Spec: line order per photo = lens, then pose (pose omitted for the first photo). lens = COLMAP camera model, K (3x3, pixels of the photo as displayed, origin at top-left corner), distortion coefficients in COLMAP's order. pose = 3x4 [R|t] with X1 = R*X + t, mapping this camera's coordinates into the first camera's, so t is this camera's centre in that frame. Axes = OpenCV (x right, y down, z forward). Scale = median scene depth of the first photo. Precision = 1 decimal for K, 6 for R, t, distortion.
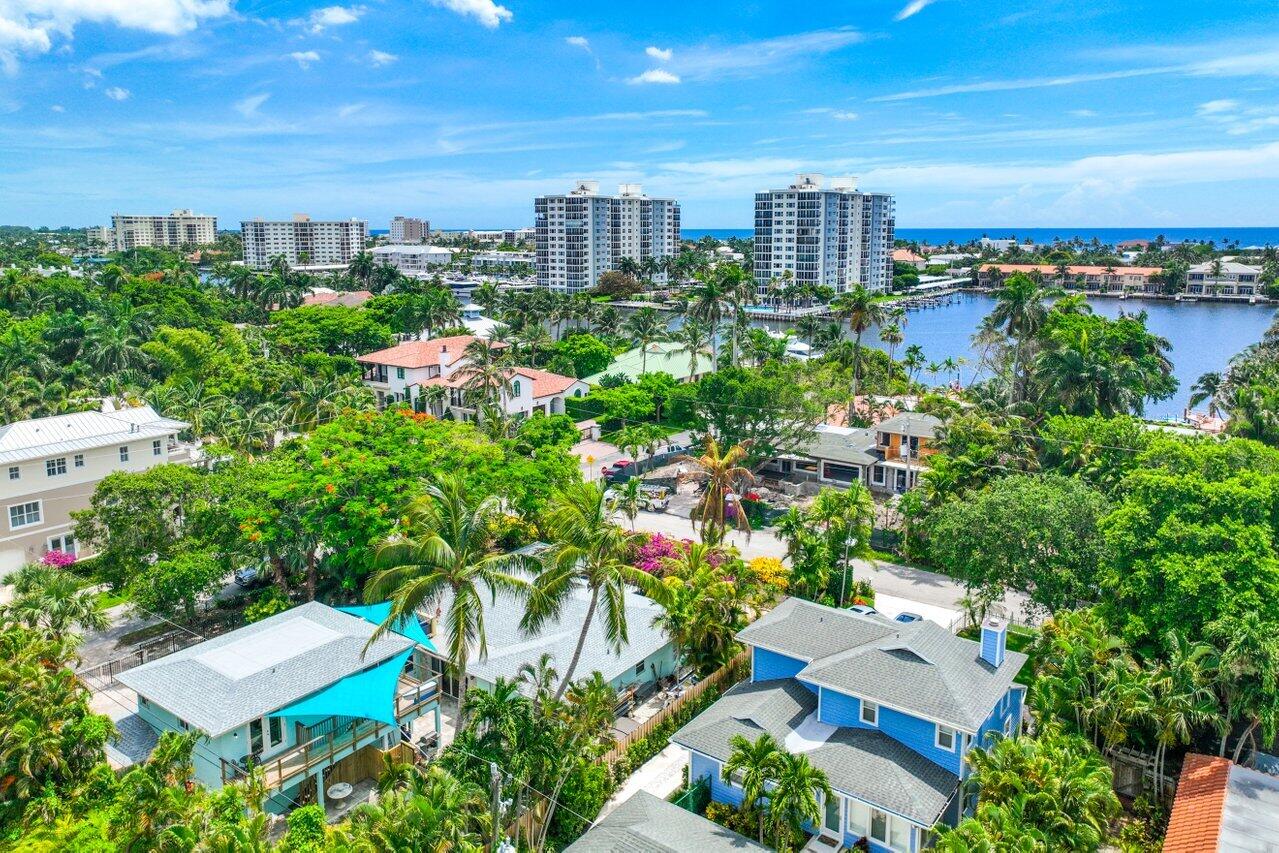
lens RADIAL K [[922.2, 0, 636.6], [0, 922.2, 379.9], [0, 0, 1]] dist [-0.001315, -0.000638]
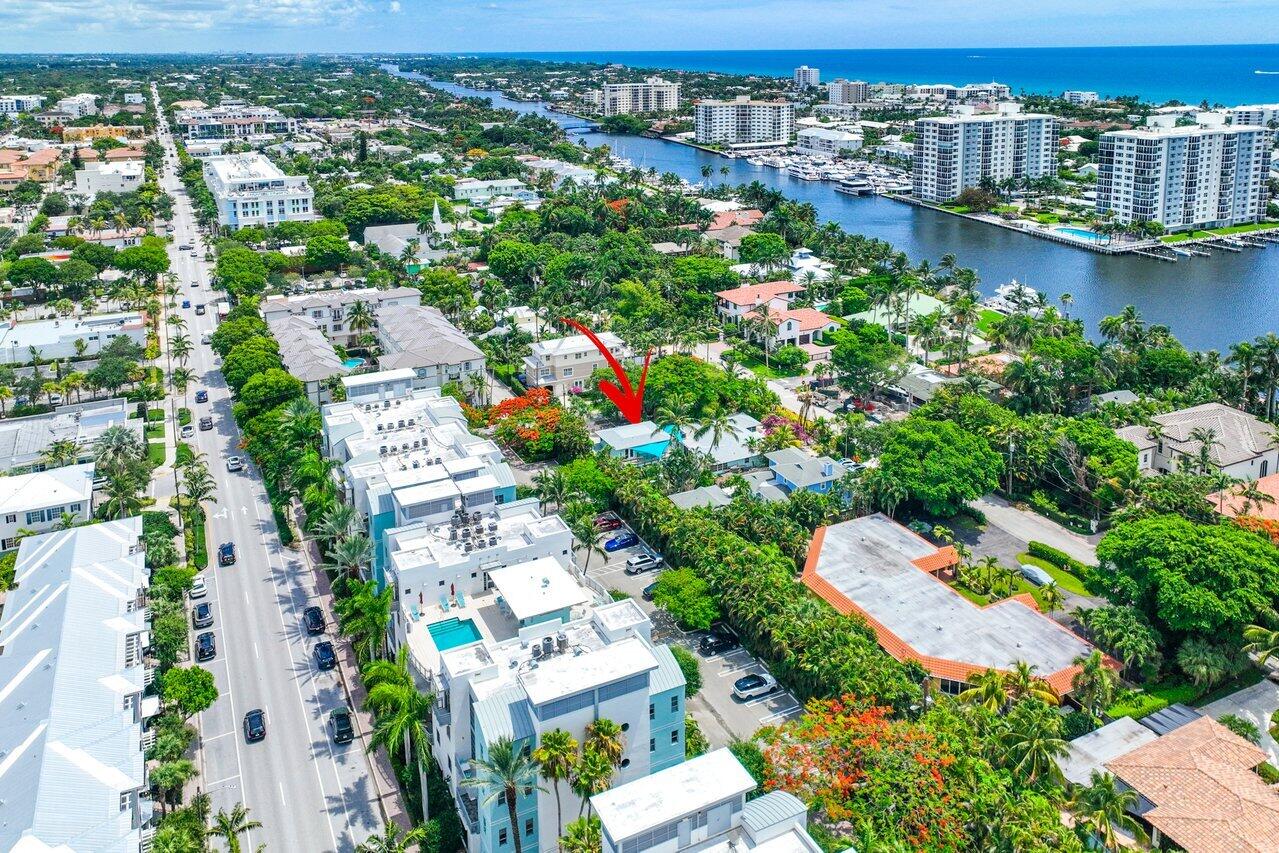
lens RADIAL K [[922.2, 0, 636.6], [0, 922.2, 379.9], [0, 0, 1]] dist [-0.001315, -0.000638]
pose [[0.888825, 0.151290, -0.432551, 0.153418], [-0.073382, 0.978738, 0.191536, -0.080420], [0.452332, -0.138501, 0.881030, -0.287363]]
